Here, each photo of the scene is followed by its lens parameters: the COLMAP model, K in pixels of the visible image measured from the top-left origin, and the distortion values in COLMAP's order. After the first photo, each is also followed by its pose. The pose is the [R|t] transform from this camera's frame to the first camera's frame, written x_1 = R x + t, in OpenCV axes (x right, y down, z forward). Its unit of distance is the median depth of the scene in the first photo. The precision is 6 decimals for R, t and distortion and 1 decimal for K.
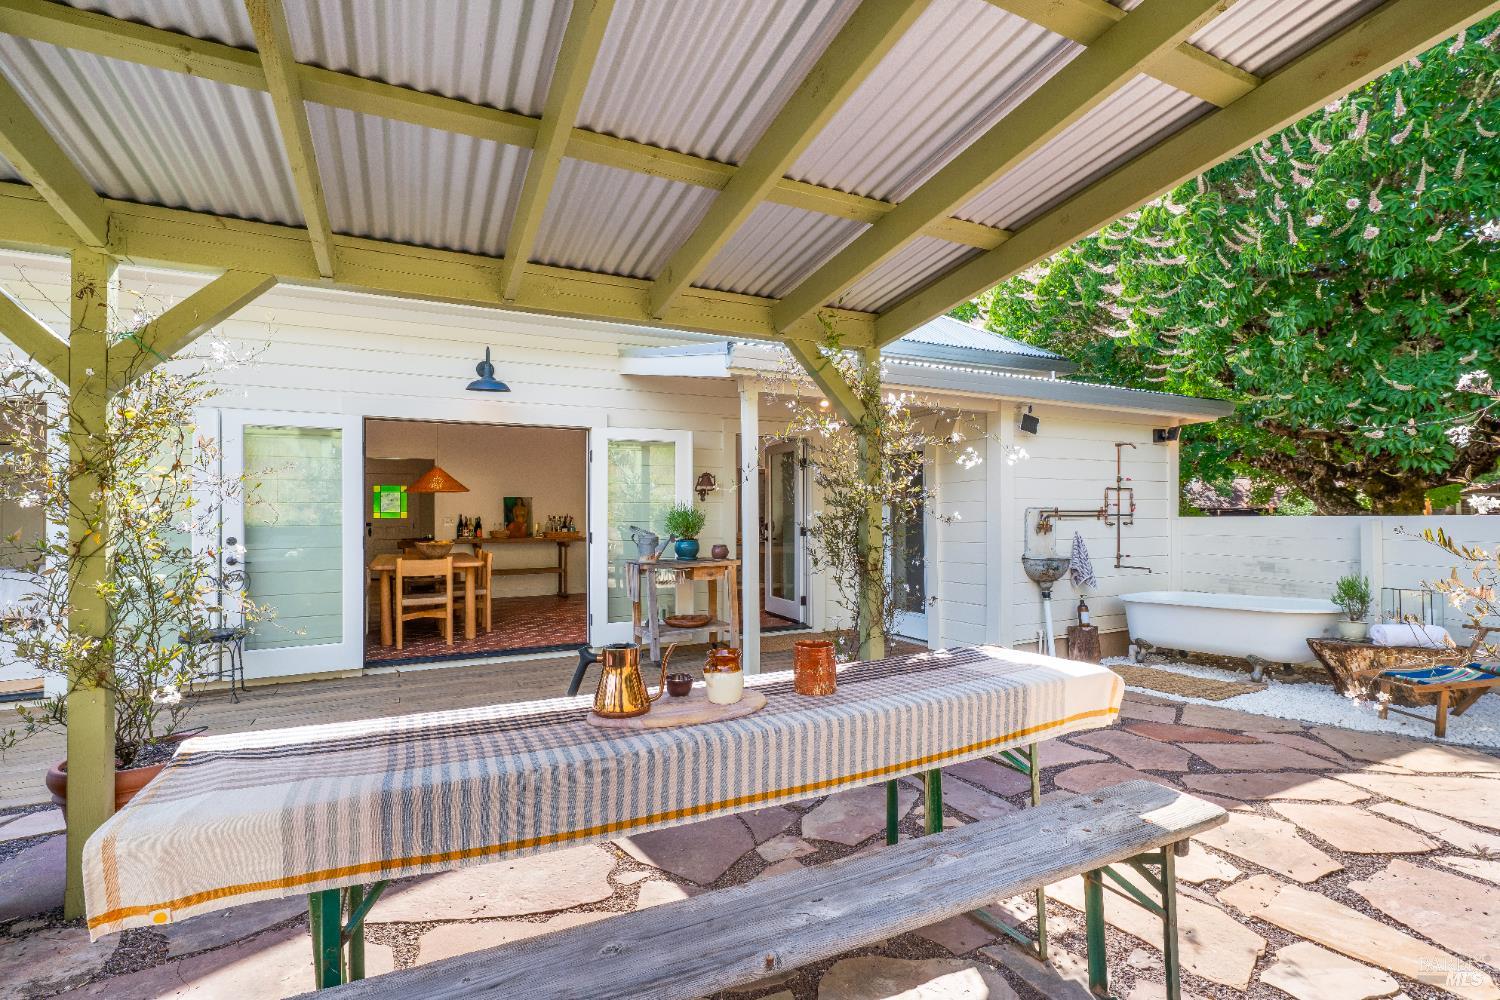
lens RADIAL K [[719.6, 0, 750.0], [0, 719.6, 500.0], [0, 0, 1]] dist [0.001689, 0.000740]
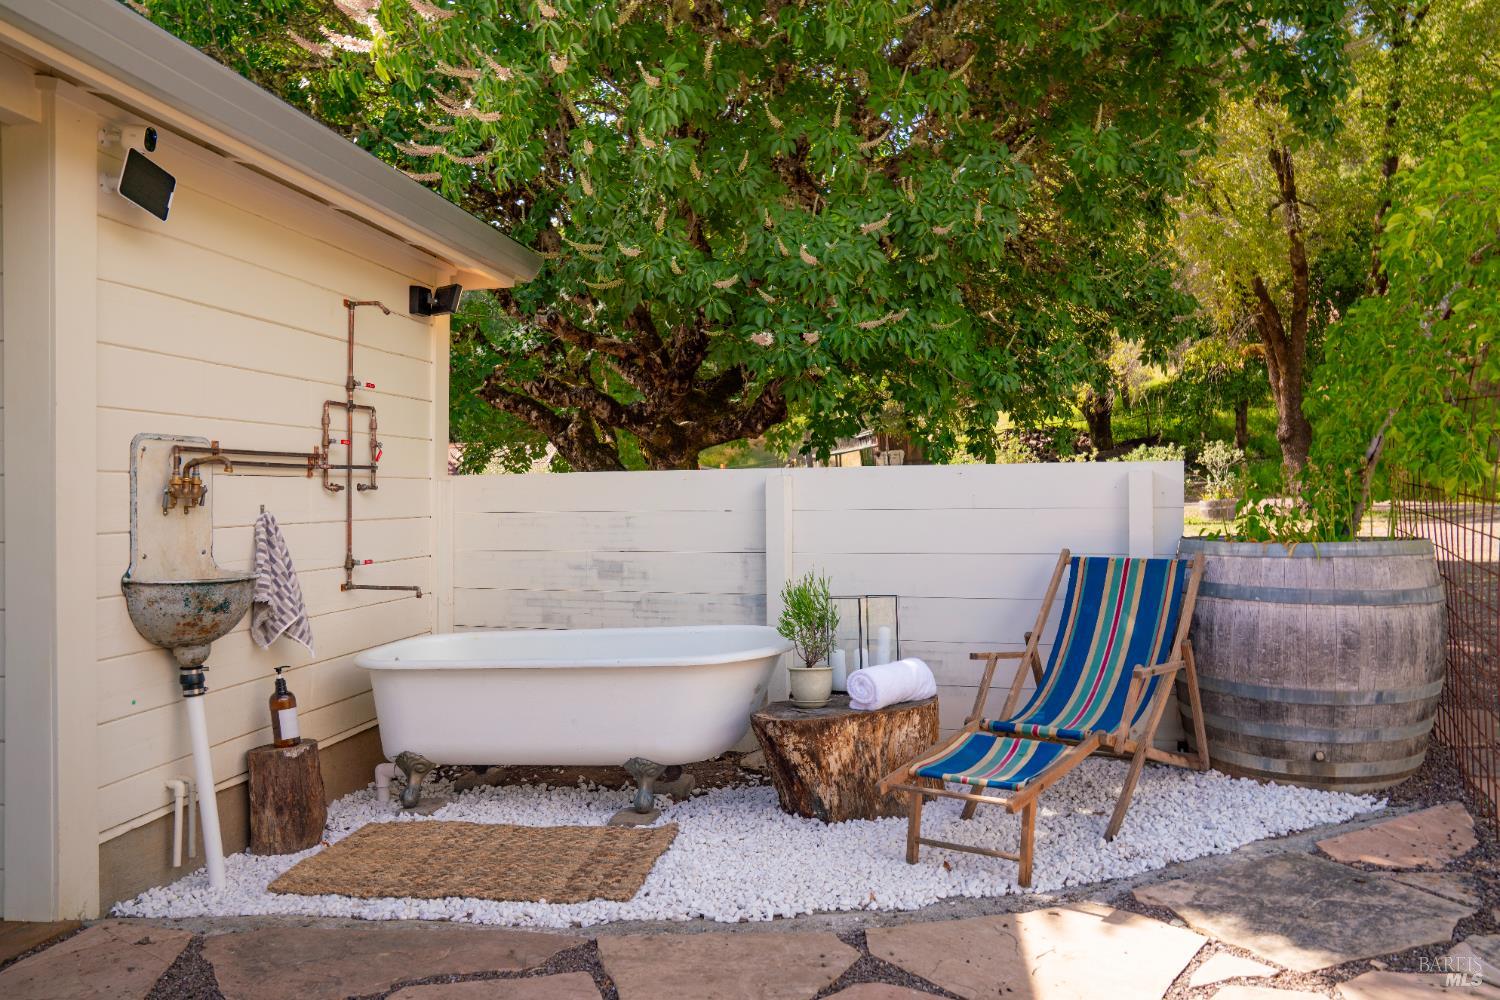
lens RADIAL K [[1070.6, 0, 747.1], [0, 1070.6, 521.4], [0, 0, 1]] dist [-0.067960, 0.000573]
pose [[0.601306, -0.021376, 0.798733, 0.136114], [-0.012452, 0.999270, 0.036116, 0.024977], [-0.798922, -0.031662, 0.600600, 0.392806]]
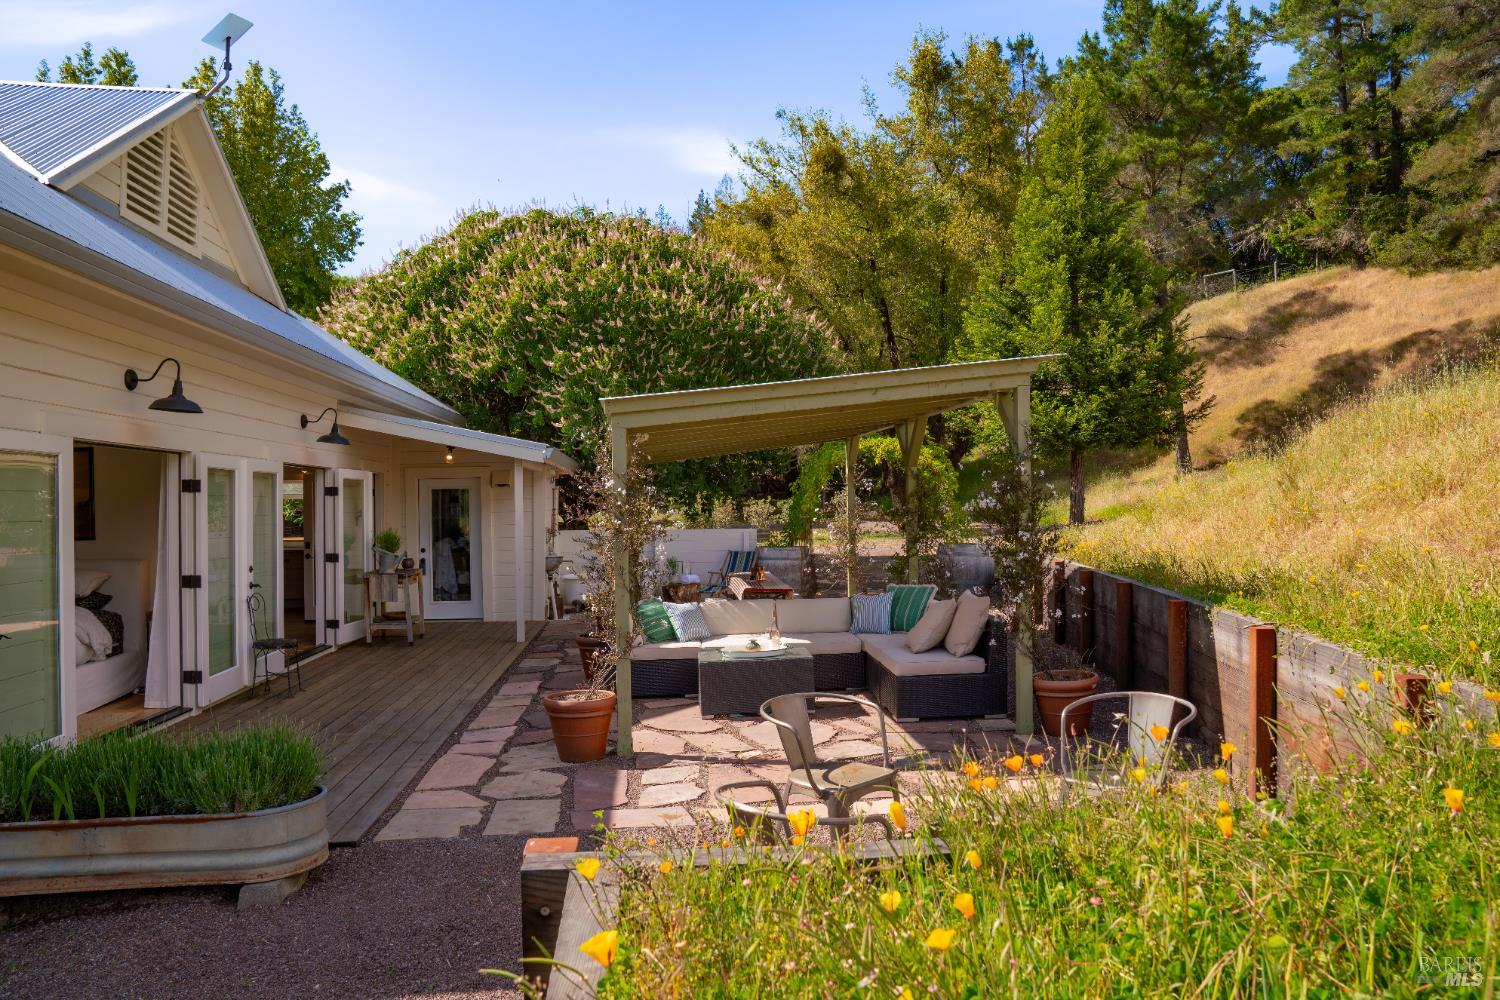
lens RADIAL K [[1029.7, 0, 750.0], [0, 1029.7, 500.0], [0, 0, 1]] dist [0.000040, -0.000048]
pose [[0.366650, 0.010805, 0.930296, -1.474861], [-0.013102, 0.999893, -0.006449, -0.040308], [-0.930267, -0.009824, 0.366753, -0.306262]]
